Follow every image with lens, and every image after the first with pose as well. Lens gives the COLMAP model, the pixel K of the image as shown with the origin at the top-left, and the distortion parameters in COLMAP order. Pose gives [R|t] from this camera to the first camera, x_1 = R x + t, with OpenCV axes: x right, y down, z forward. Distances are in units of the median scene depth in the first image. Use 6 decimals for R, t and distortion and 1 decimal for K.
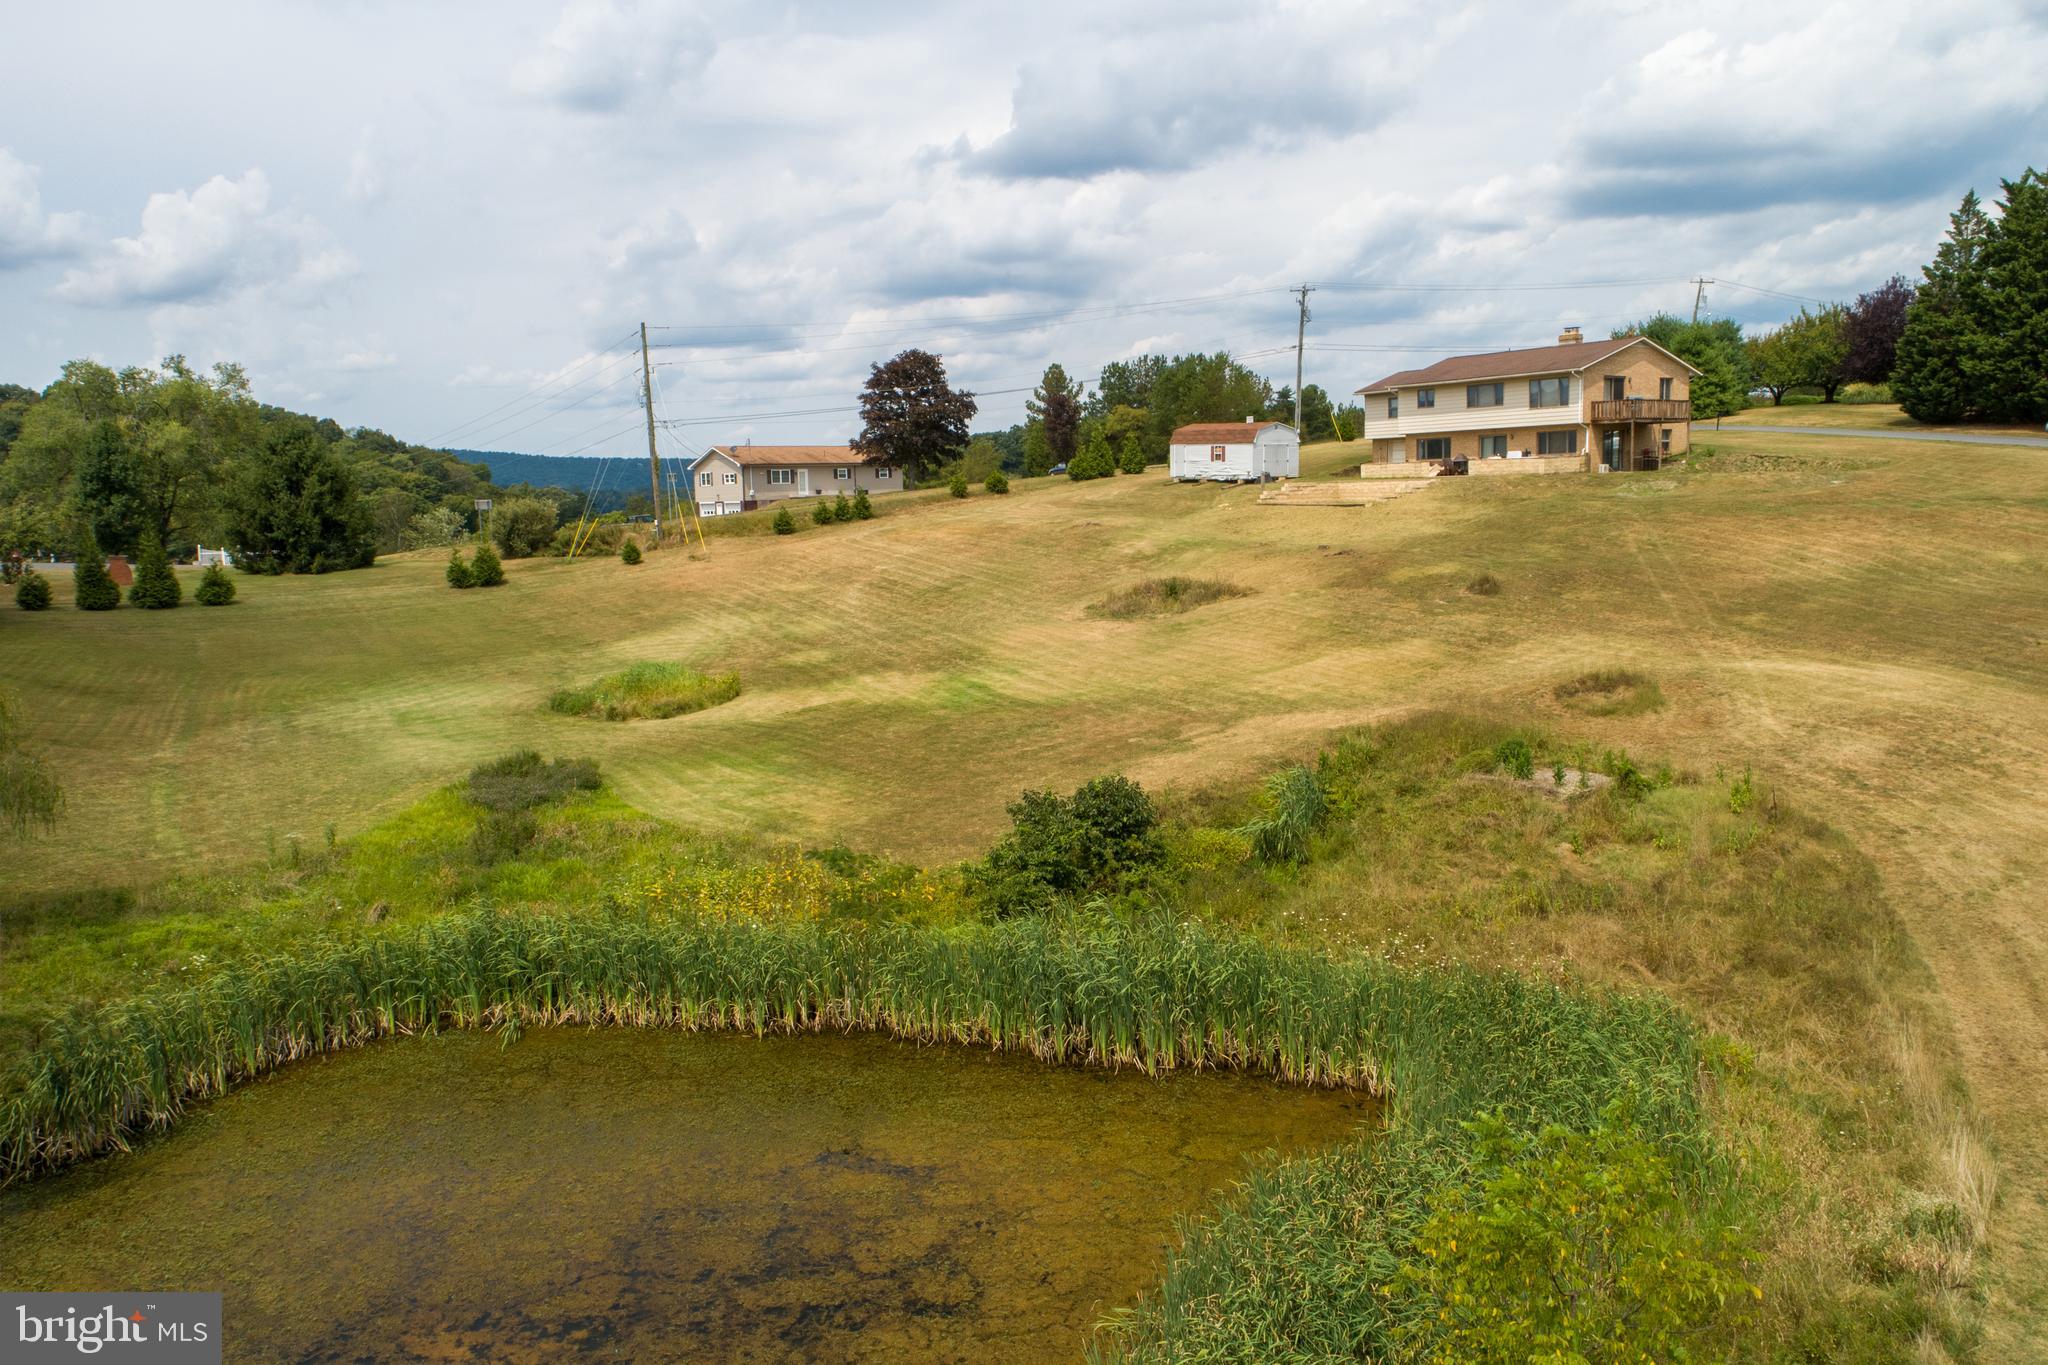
lens RADIAL K [[1539.6, 0, 1021.3], [0, 1539.6, 694.4], [0, 0, 1]] dist [-0.025635, 0.005512]
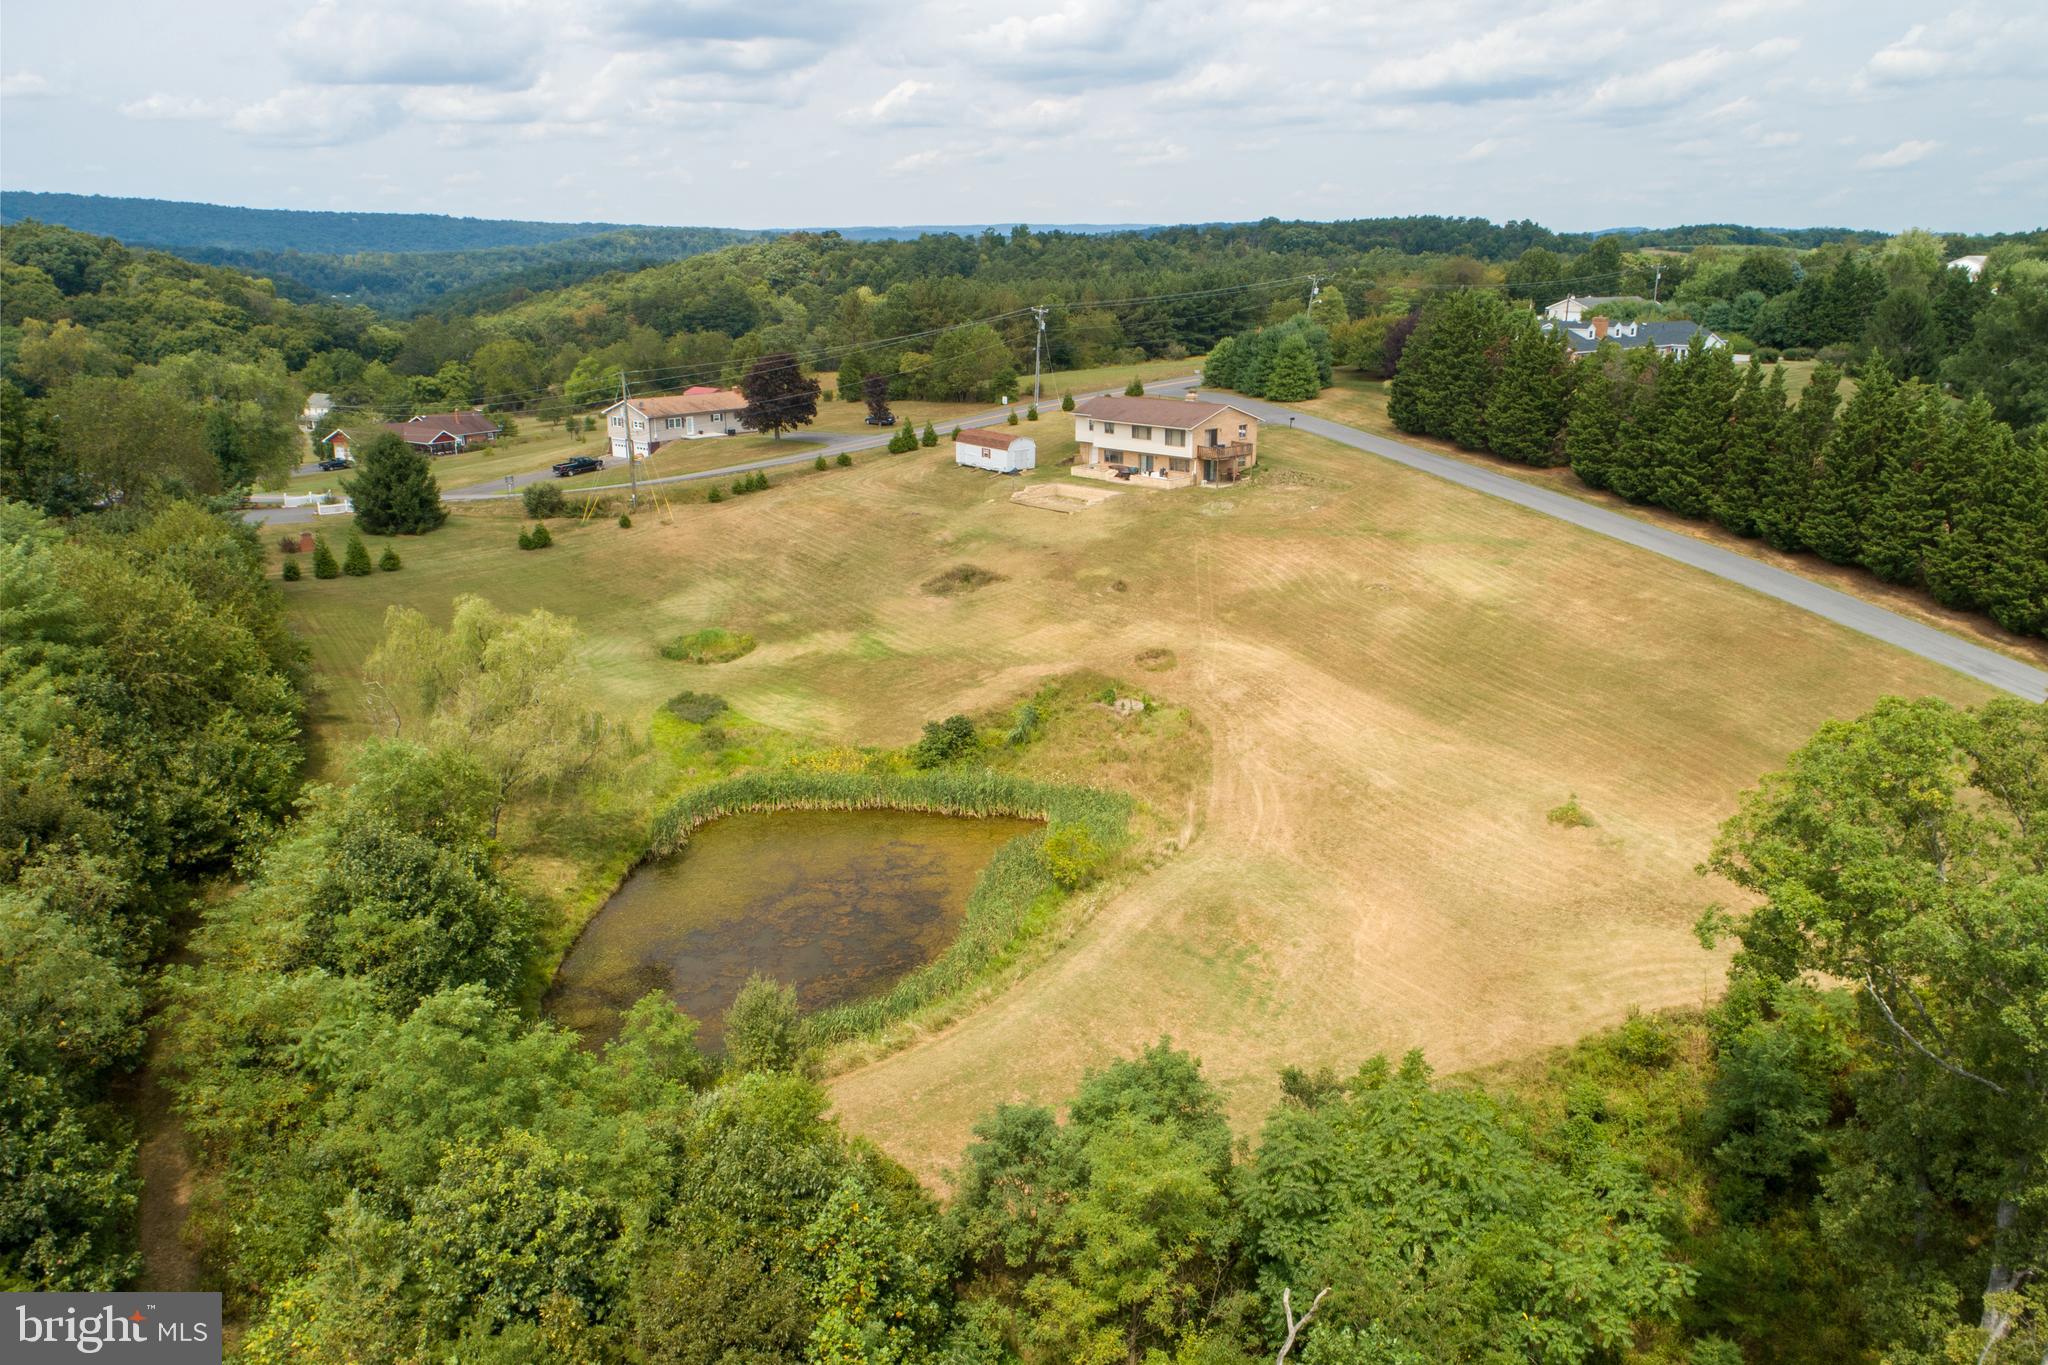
lens RADIAL K [[1537.2, 0, 1022.5], [0, 1537.2, 767.5], [0, 0, 1]] dist [-0.025665, 0.003441]
pose [[0.986935, -0.030262, 0.158249, -0.154813], [-0.001525, 0.980403, 0.196996, -0.229273], [-0.161109, -0.194664, 0.967548, -0.983673]]
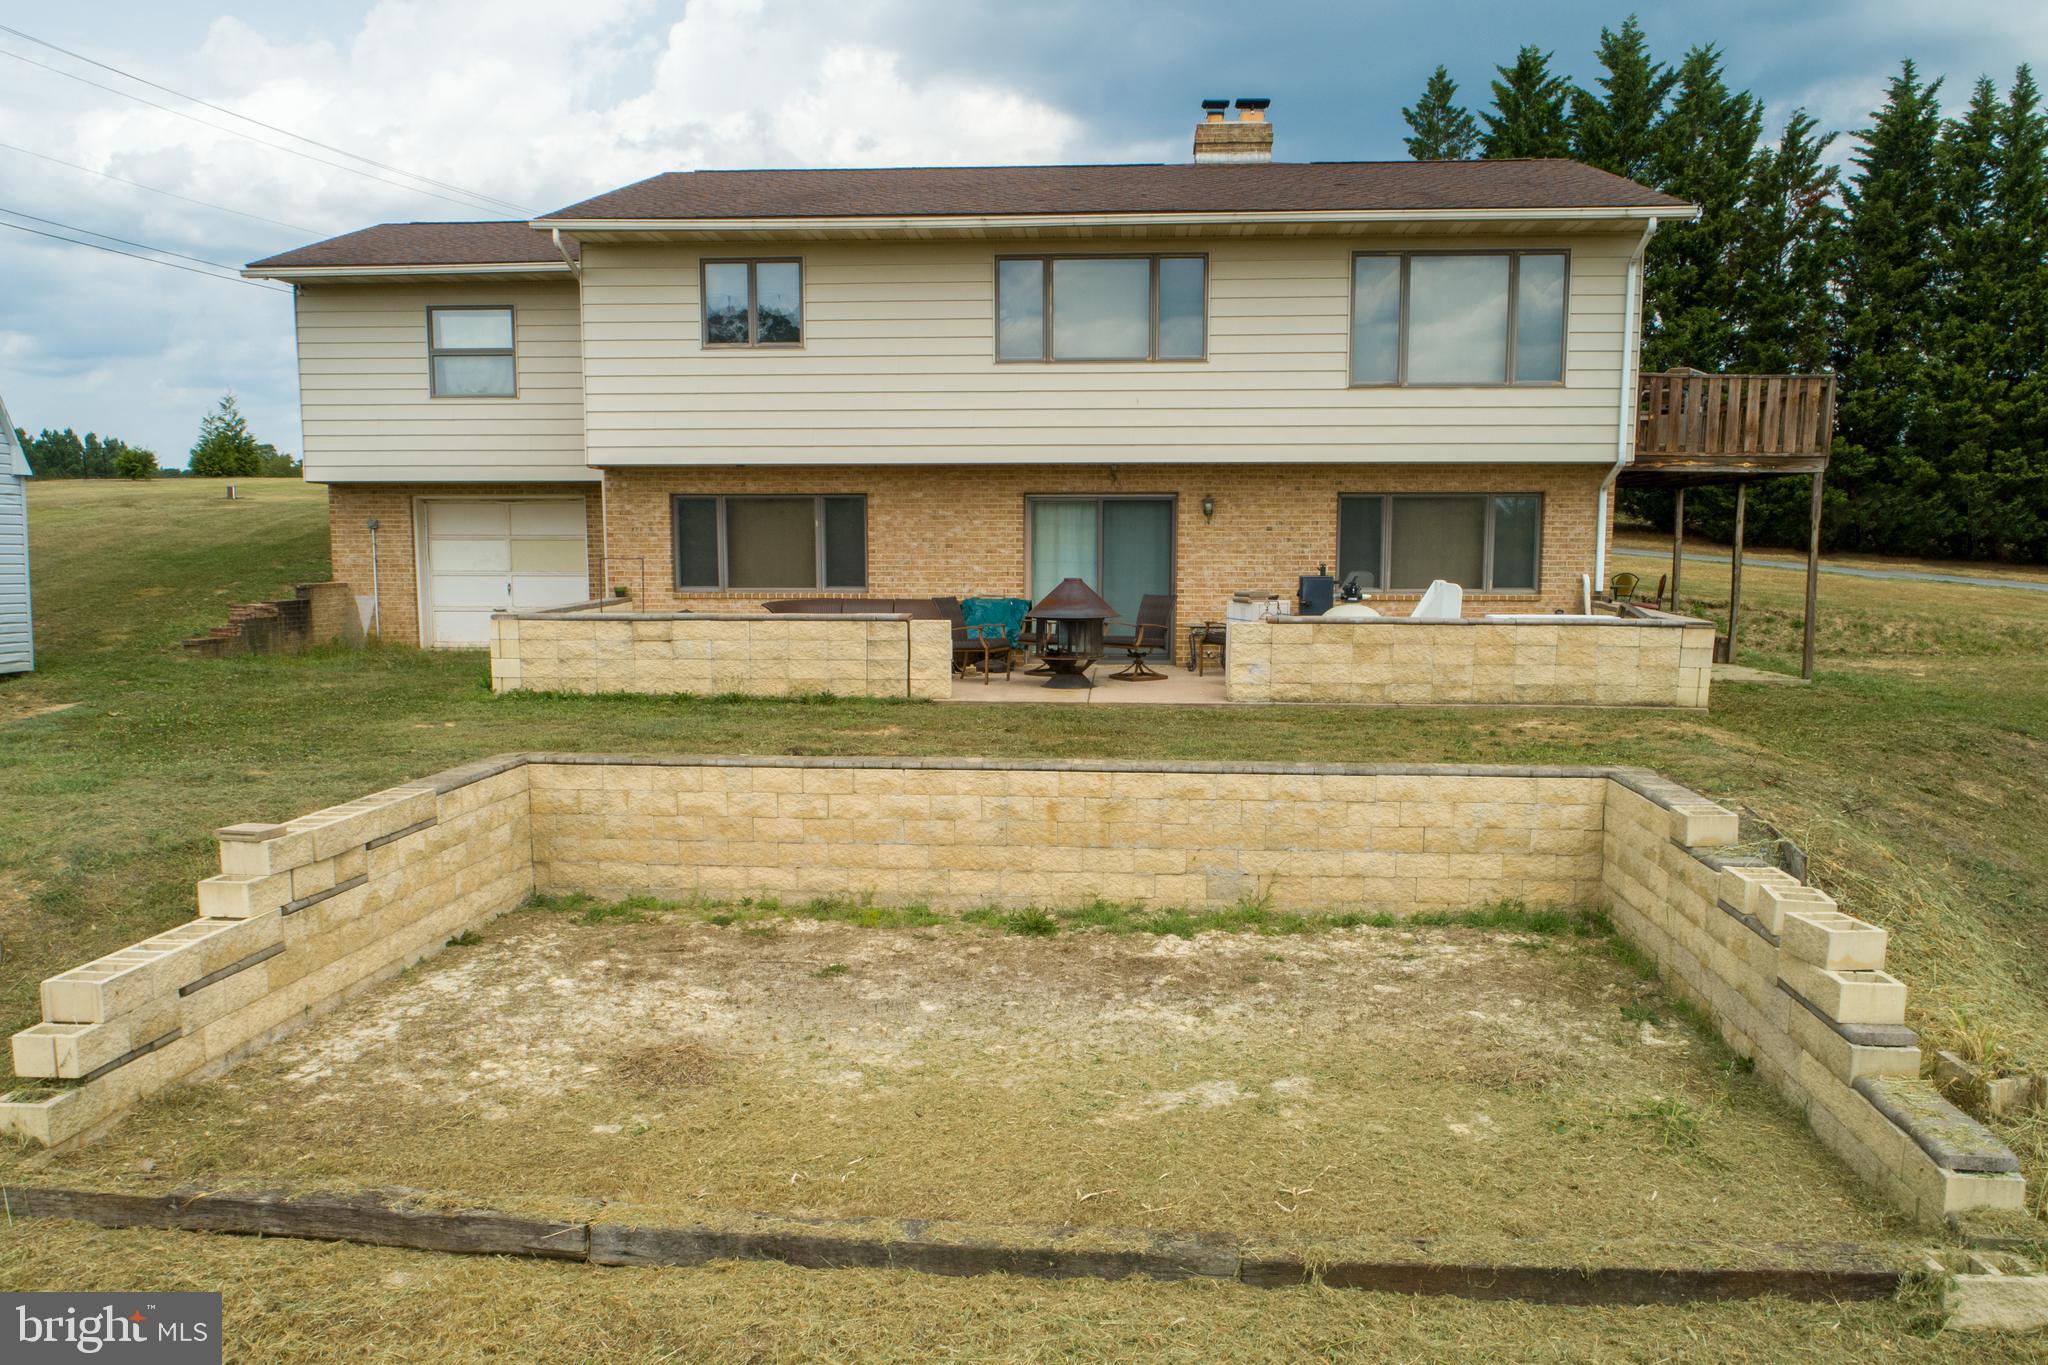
lens RADIAL K [[1575.7, 0, 1027.4], [0, 1575.7, 733.8], [0, 0, 1]] dist [-0.025872, 0.000940]
pose [[0.605450, -0.063289, 0.793363, 0.161396], [0.083192, 0.996405, 0.015999, -0.193330], [-0.791524, 0.056314, 0.608538, 1.215748]]
